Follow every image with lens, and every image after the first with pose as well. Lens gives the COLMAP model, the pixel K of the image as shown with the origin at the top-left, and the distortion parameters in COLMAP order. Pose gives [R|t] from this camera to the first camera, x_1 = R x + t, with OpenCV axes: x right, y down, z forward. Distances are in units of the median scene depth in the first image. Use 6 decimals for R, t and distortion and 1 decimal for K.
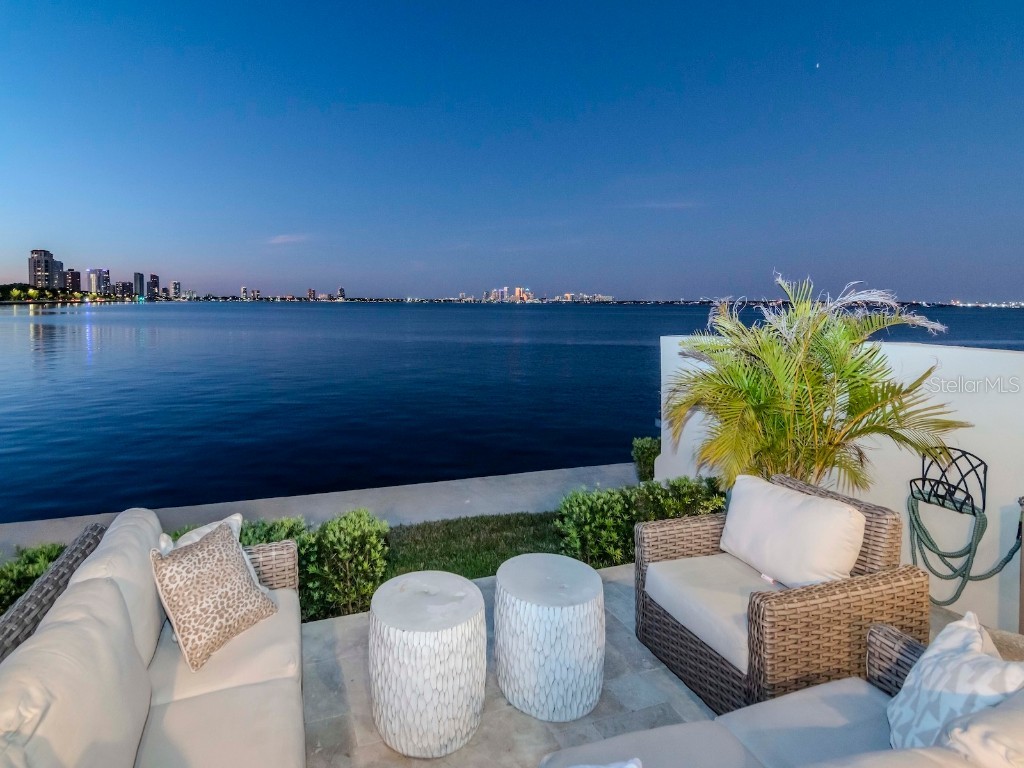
lens RADIAL K [[504.8, 0, 454.7], [0, 504.8, 322.7], [0, 0, 1]] dist [-0.005320, -0.004791]
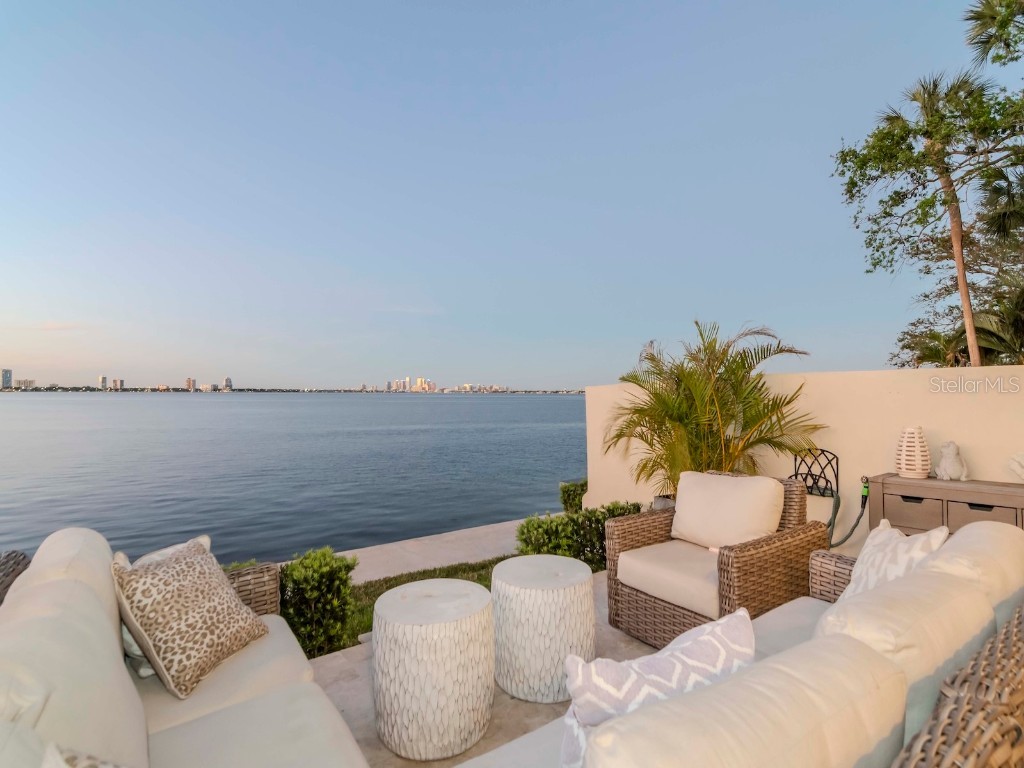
lens RADIAL K [[483.5, 0, 510.2], [0, 483.5, 393.9], [0, 0, 1]] dist [-0.011002, -0.002029]
pose [[0.951462, -0.004934, 0.307726, -0.199261], [0.017133, 0.999170, -0.036953, 0.189681], [-0.307288, 0.040432, 0.950757, 0.055903]]
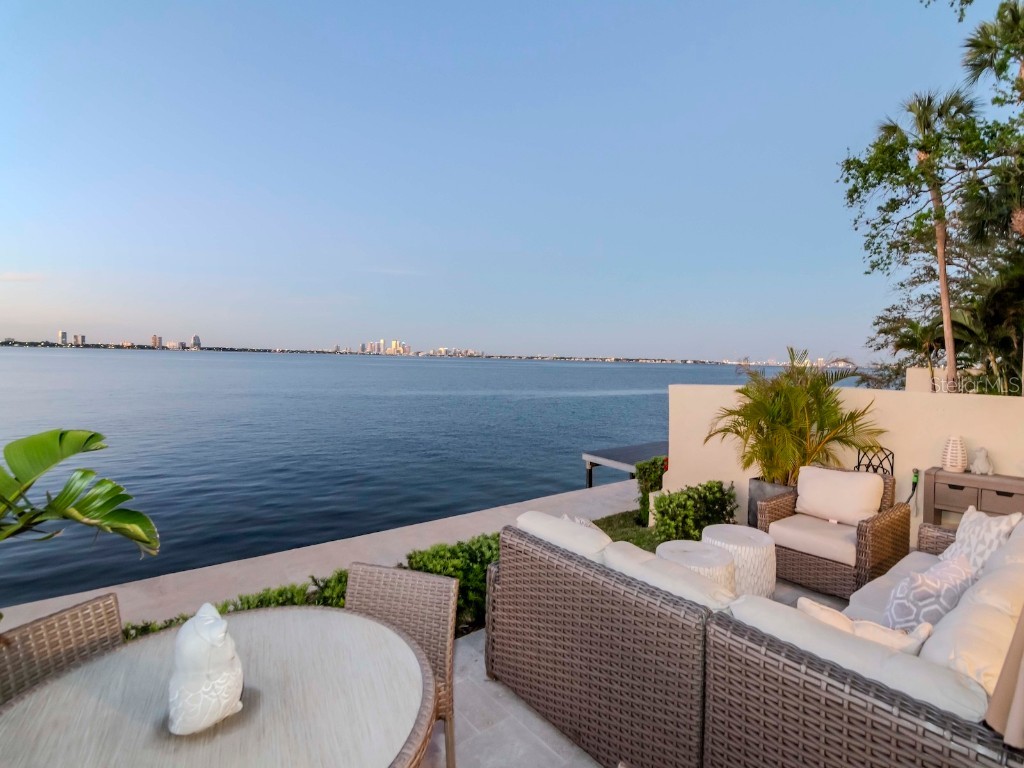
lens RADIAL K [[483.5, 0, 501.4], [0, 483.5, 378.8], [0, 0, 1]] dist [-0.011002, -0.002029]
pose [[0.936093, -0.000179, 0.351753, -1.137325], [-0.002712, 0.999966, 0.007726, 0.002320], [-0.351743, -0.008186, 0.936061, -0.170326]]
